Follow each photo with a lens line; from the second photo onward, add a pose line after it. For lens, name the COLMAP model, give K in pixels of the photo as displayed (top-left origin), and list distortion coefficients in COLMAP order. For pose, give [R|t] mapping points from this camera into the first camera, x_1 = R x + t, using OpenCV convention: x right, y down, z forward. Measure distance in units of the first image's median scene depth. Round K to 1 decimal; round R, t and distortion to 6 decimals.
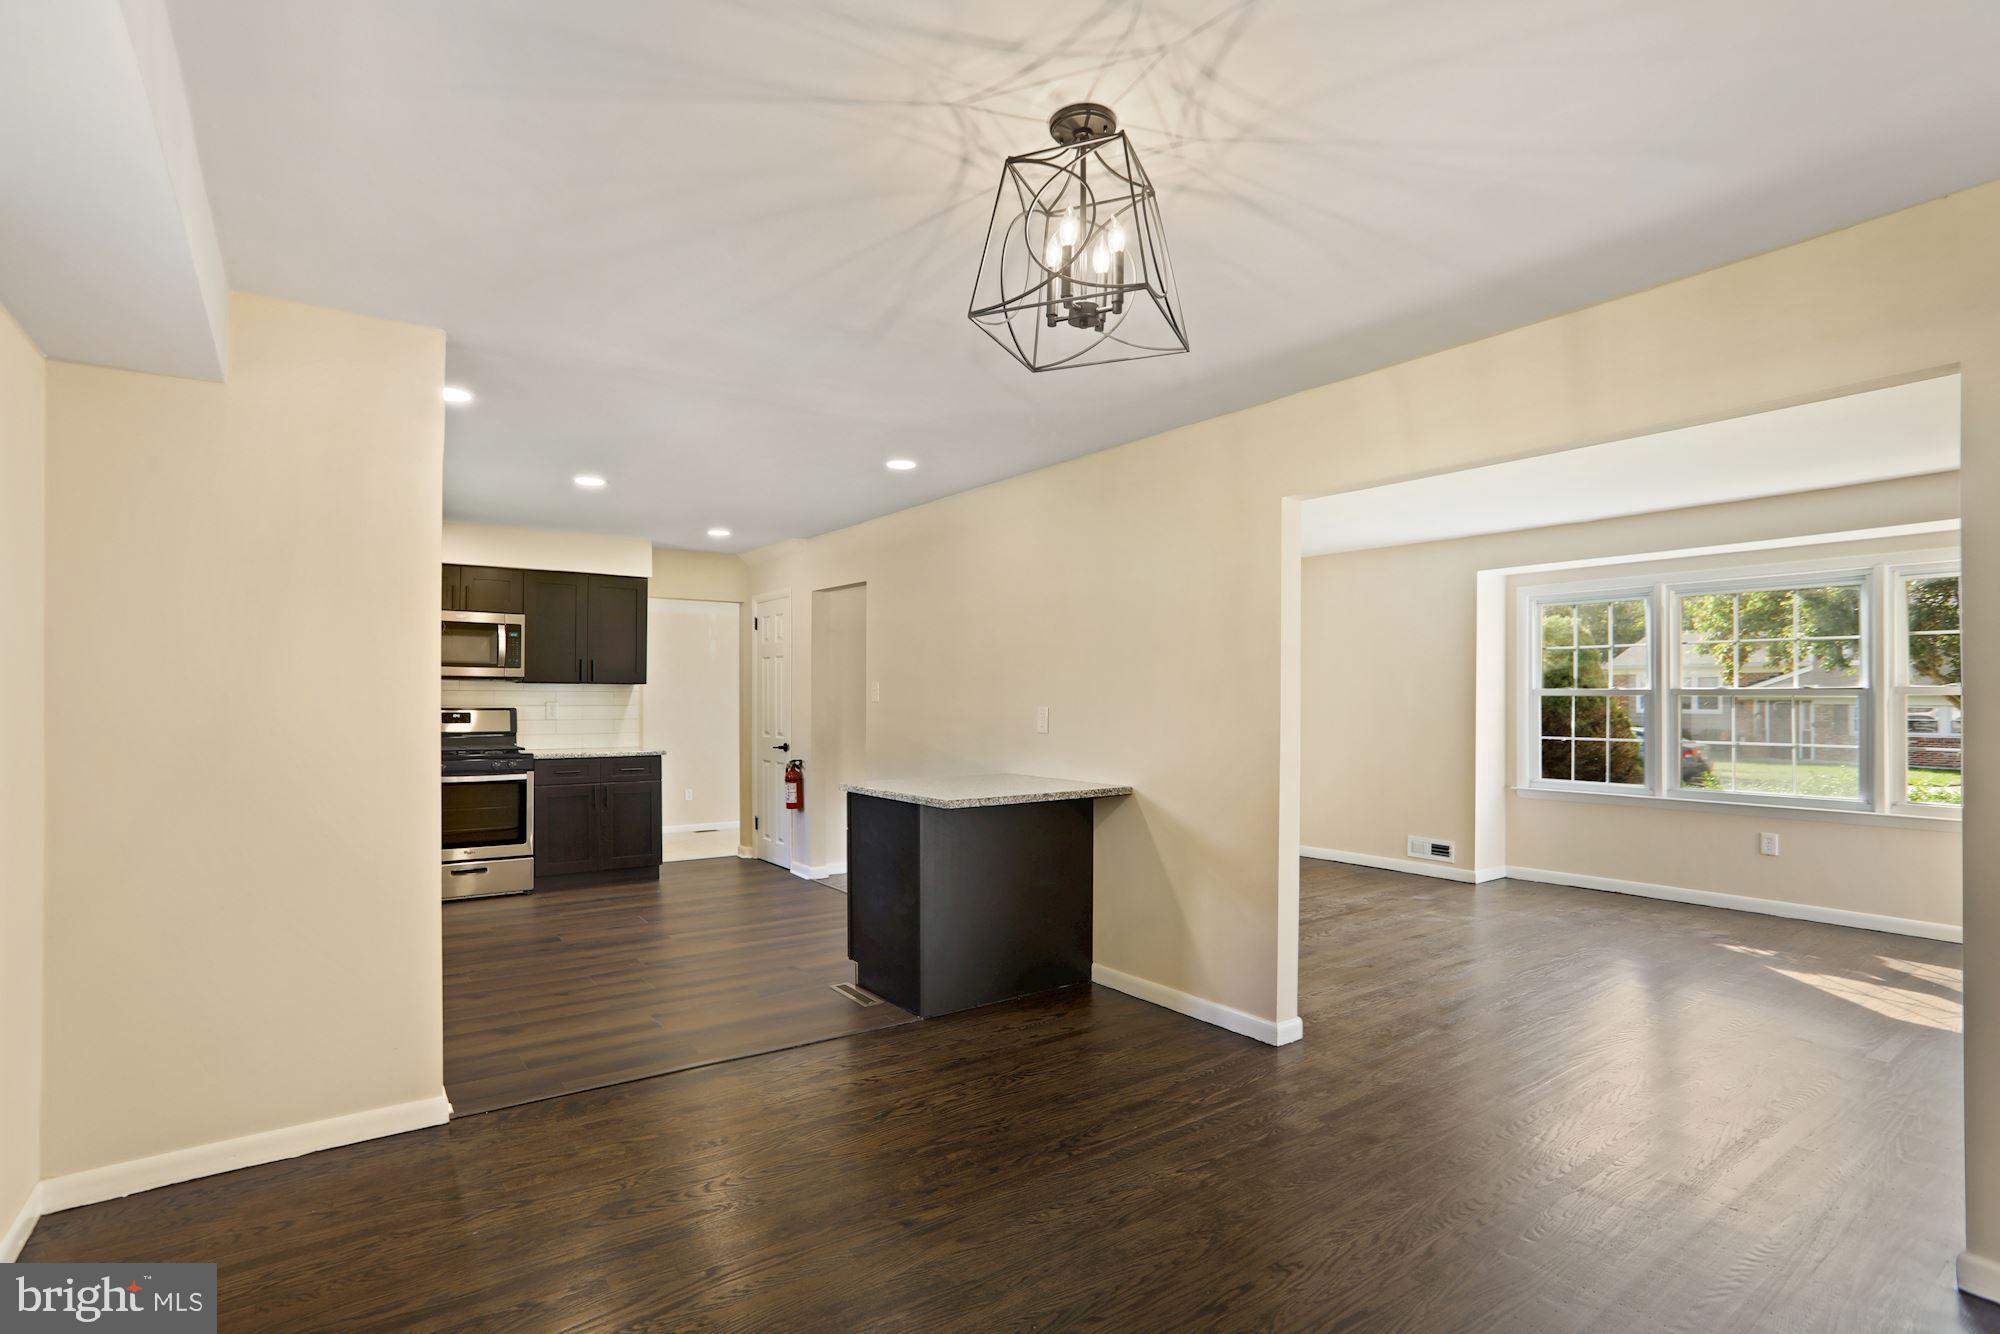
lens RADIAL K [[963.8, 0, 999.1], [0, 963.8, 708.0], [0, 0, 1]] dist [-0.056079, 0.033906]
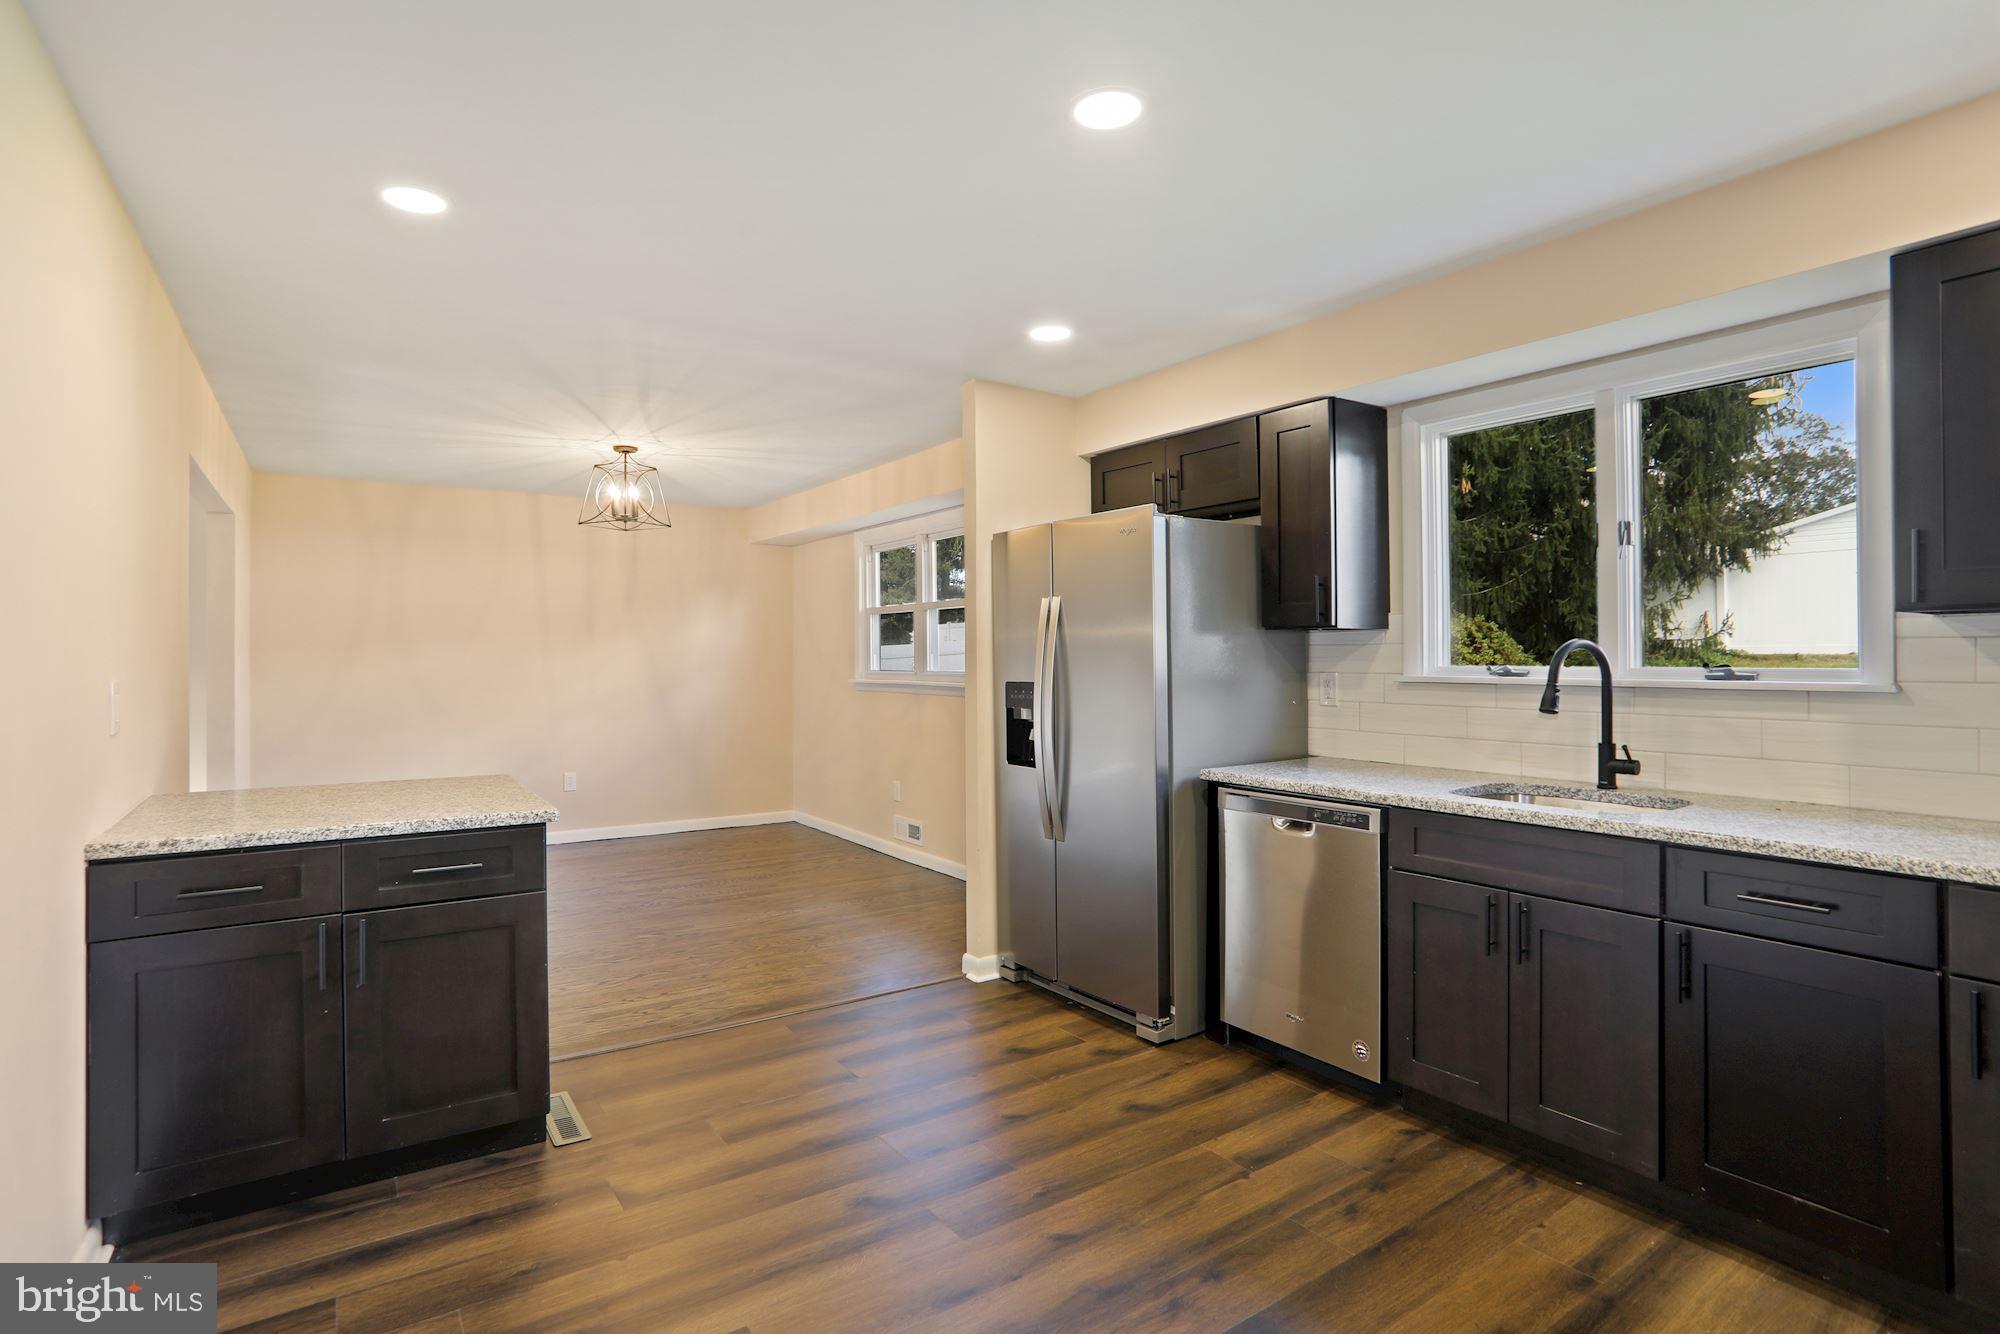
lens RADIAL K [[986.4, 0, 990.9], [0, 986.4, 663.3], [0, 0, 1]] dist [-0.055599, 0.037971]
pose [[-0.999598, 0.001554, 0.028302, -0.453327], [0.002091, 0.999818, 0.018953, -0.019160], [-0.028267, 0.019005, -0.999420, 1.621389]]
